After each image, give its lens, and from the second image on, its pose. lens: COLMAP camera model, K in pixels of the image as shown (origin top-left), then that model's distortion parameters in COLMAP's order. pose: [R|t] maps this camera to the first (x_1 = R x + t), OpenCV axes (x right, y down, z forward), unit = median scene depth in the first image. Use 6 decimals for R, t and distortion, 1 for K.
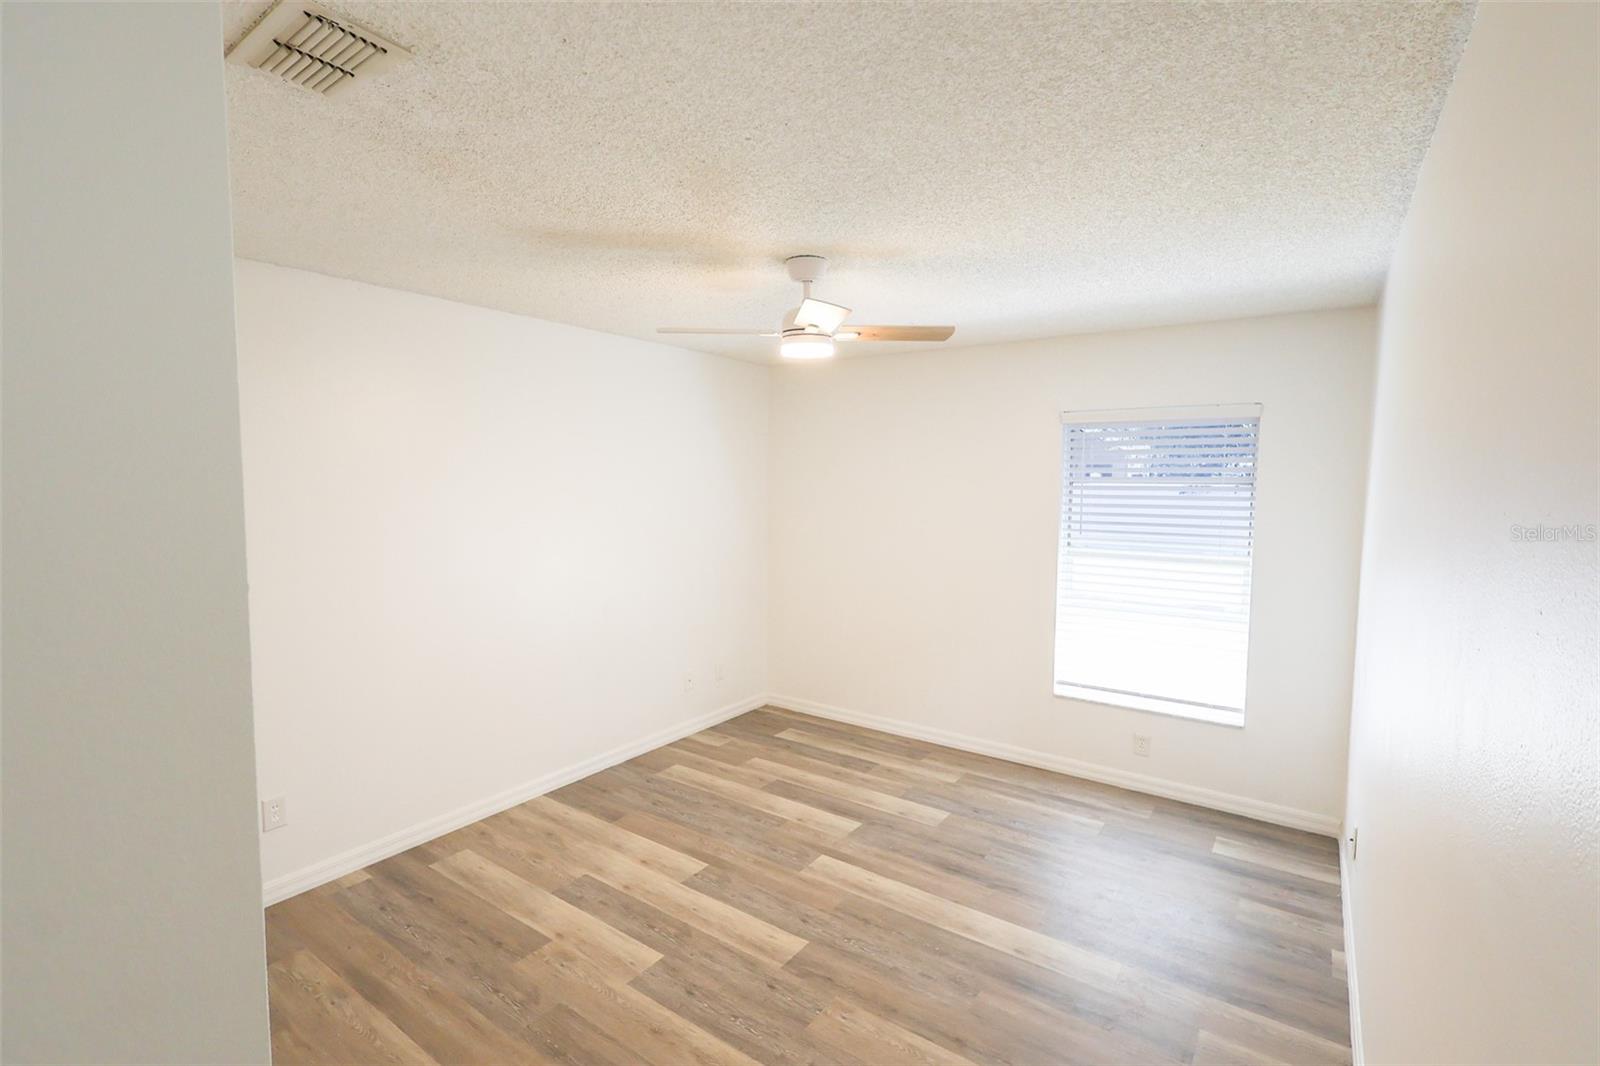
lens RADIAL K [[735.0, 0, 799.9], [0, 735.0, 532.3], [0, 0, 1]] dist [0.001950, 0.000882]
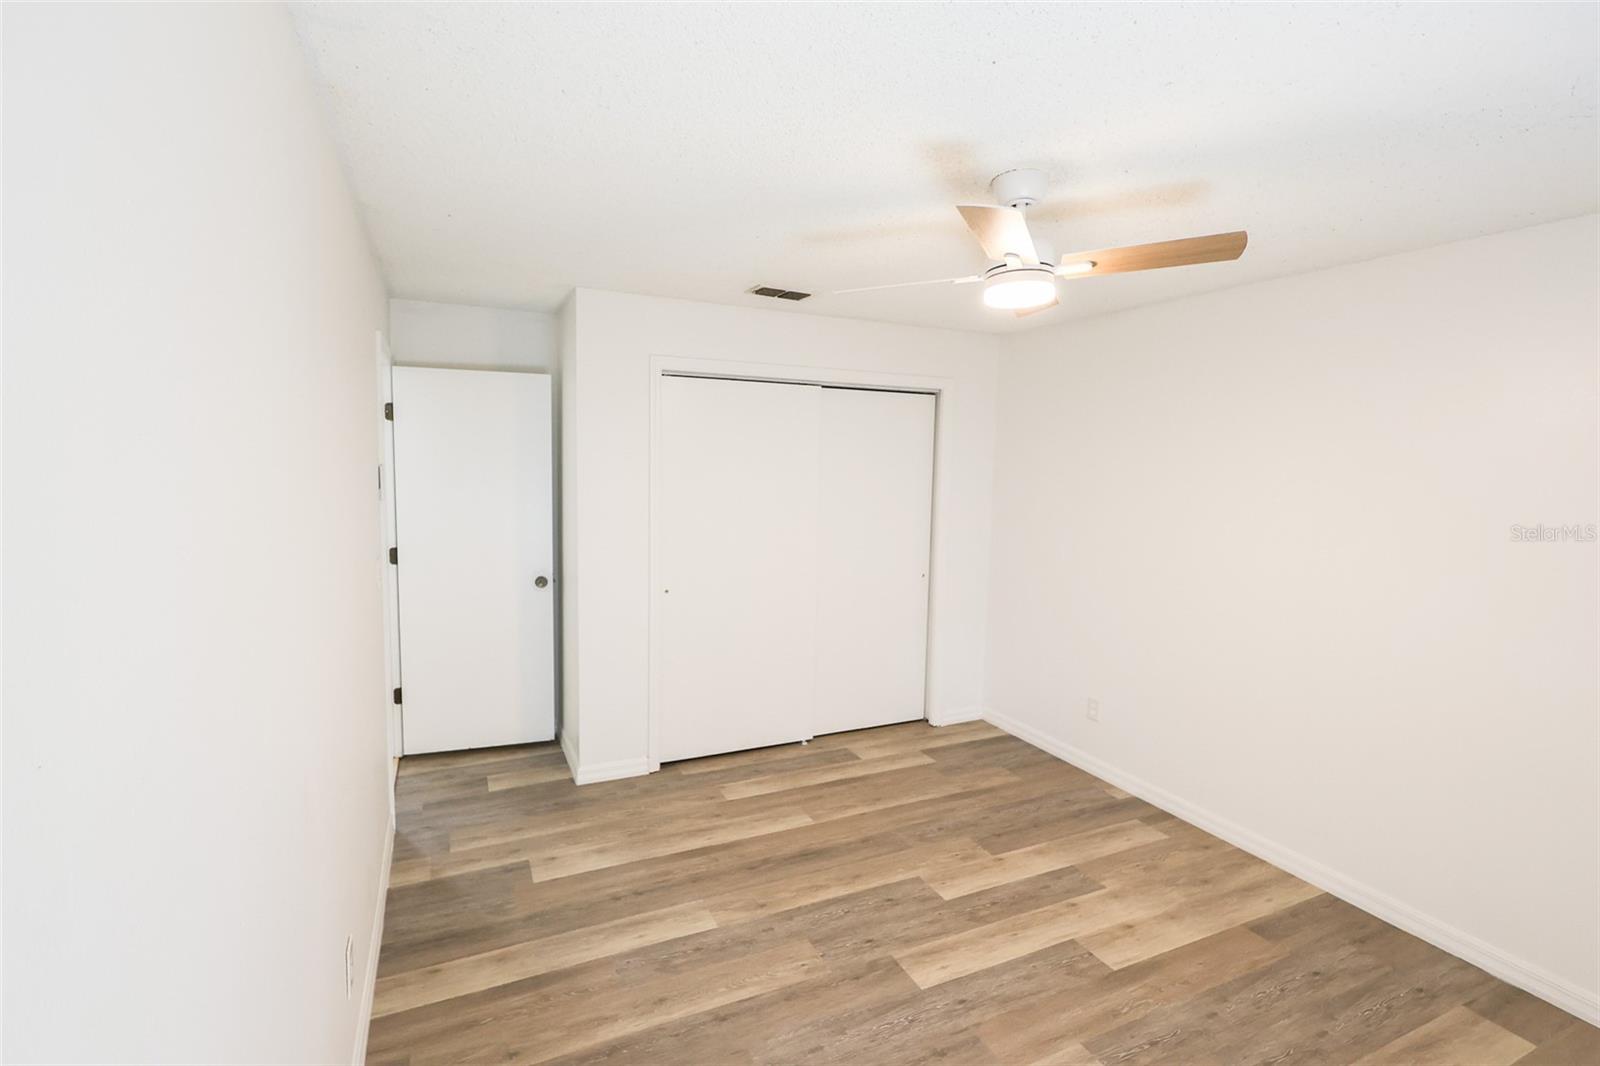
lens RADIAL K [[735.0, 0, 800.6], [0, 735.0, 532.4], [0, 0, 1]] dist [0.001950, 0.000882]
pose [[-0.483563, 0.070019, -0.872505, 0.791534], [-0.095735, 0.986585, 0.132232, -0.089395], [0.870059, 0.147472, -0.470372, 1.164117]]
